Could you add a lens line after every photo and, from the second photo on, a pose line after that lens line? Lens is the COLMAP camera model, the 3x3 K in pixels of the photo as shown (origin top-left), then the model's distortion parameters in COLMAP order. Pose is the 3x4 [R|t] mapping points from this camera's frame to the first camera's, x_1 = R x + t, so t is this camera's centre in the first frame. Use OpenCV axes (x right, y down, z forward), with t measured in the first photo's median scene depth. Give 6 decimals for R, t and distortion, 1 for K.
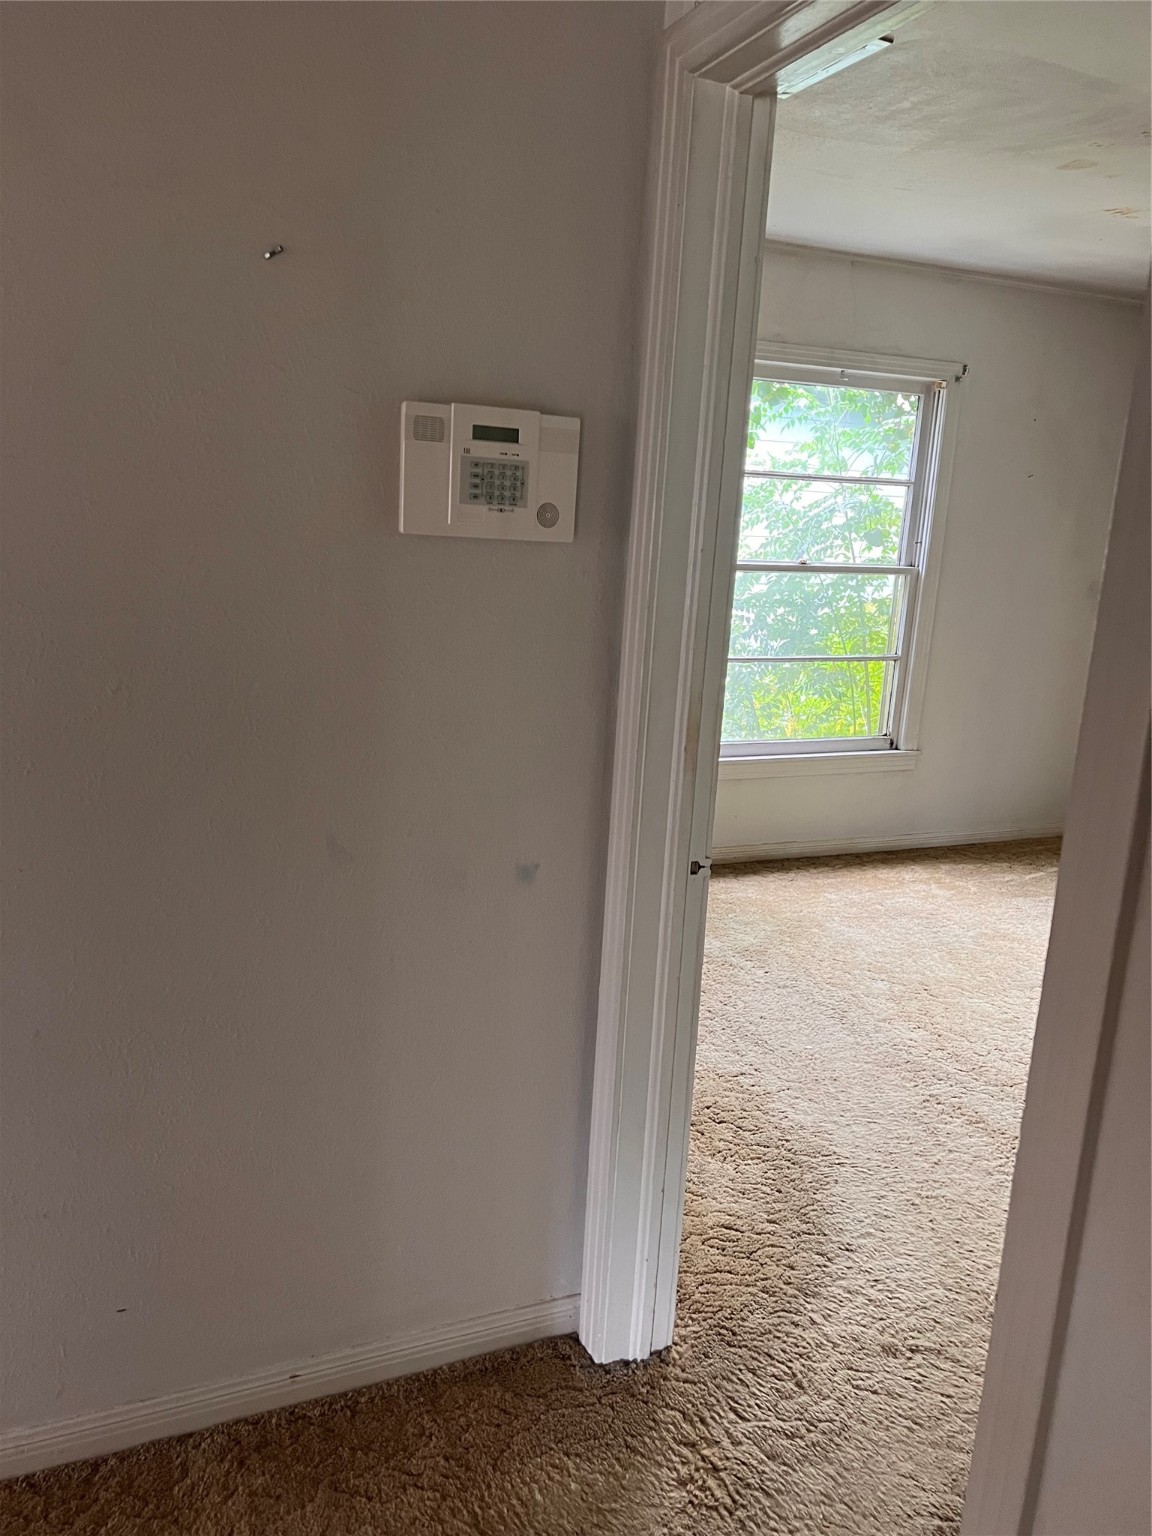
lens RADIAL K [[1161.5, 0, 574.2], [0, 1161.5, 766.2], [0, 0, 1]] dist [0.061243, -0.049165]
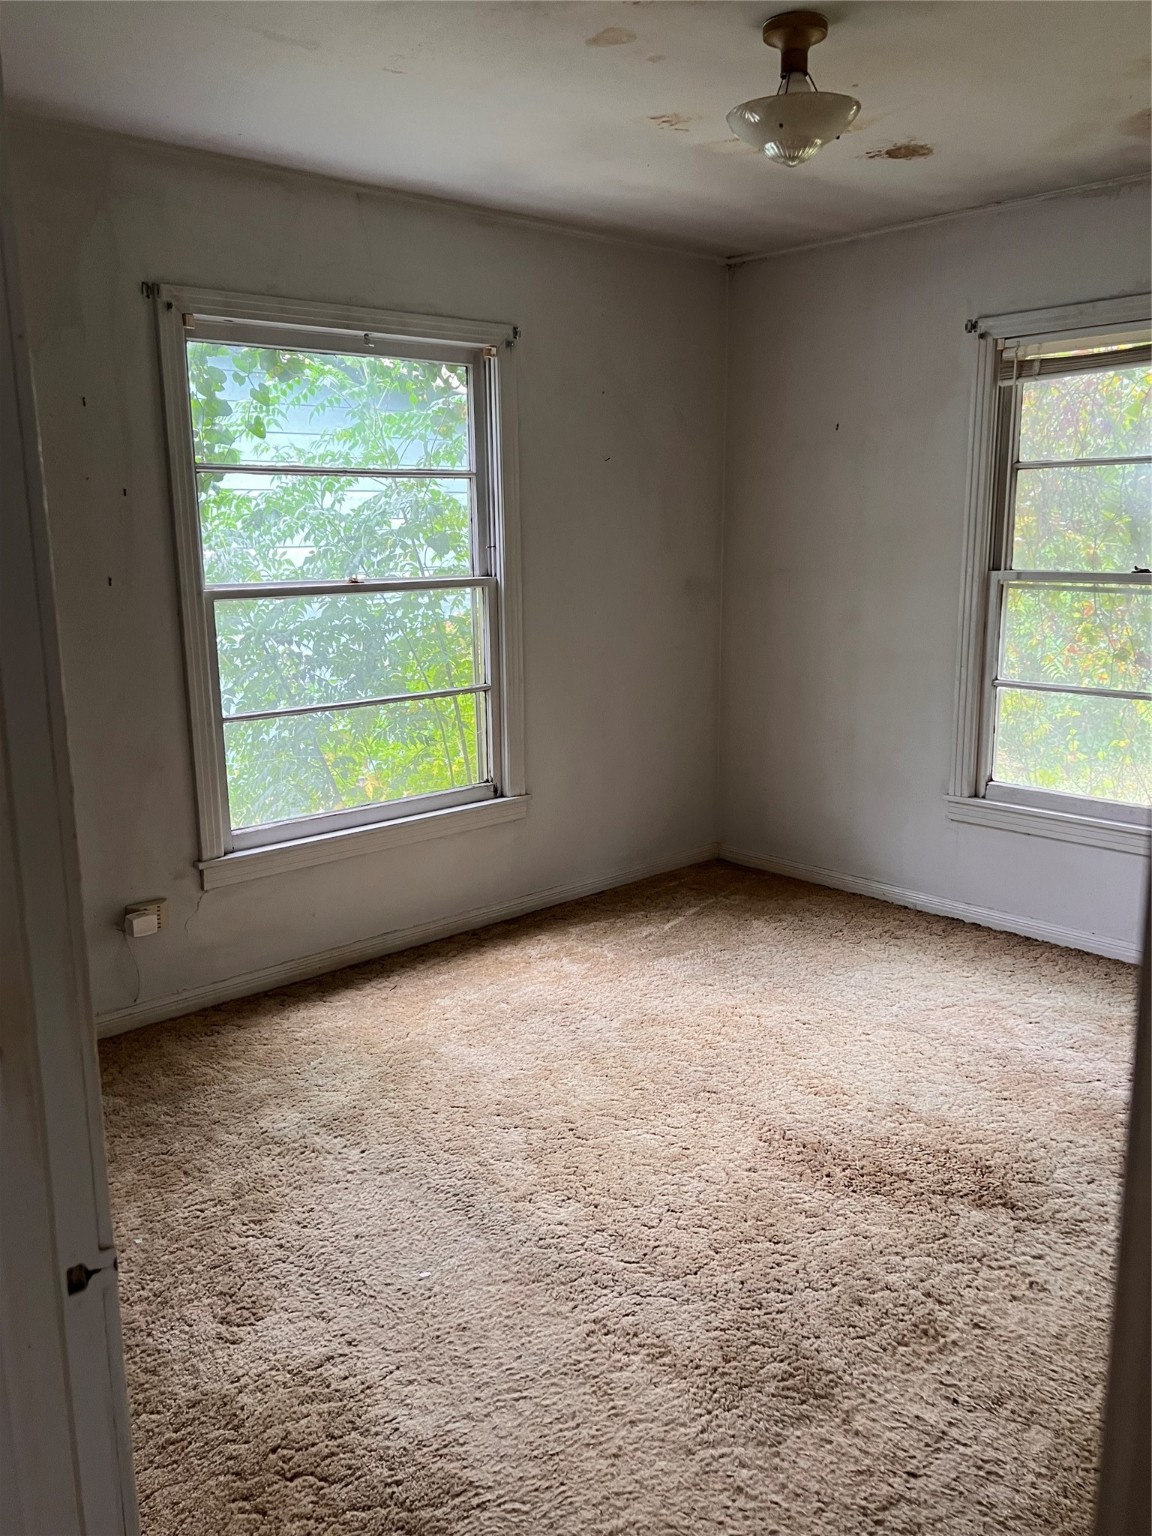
lens RADIAL K [[1216.9, 0, 577.6], [0, 1216.9, 770.6], [0, 0, 1]] dist [0.063720, 0.002387]
pose [[0.941388, -0.129264, 0.311576, 0.065867], [0.131956, 0.991177, 0.012523, -0.039316], [-0.310445, 0.029325, 0.950139, 0.178600]]
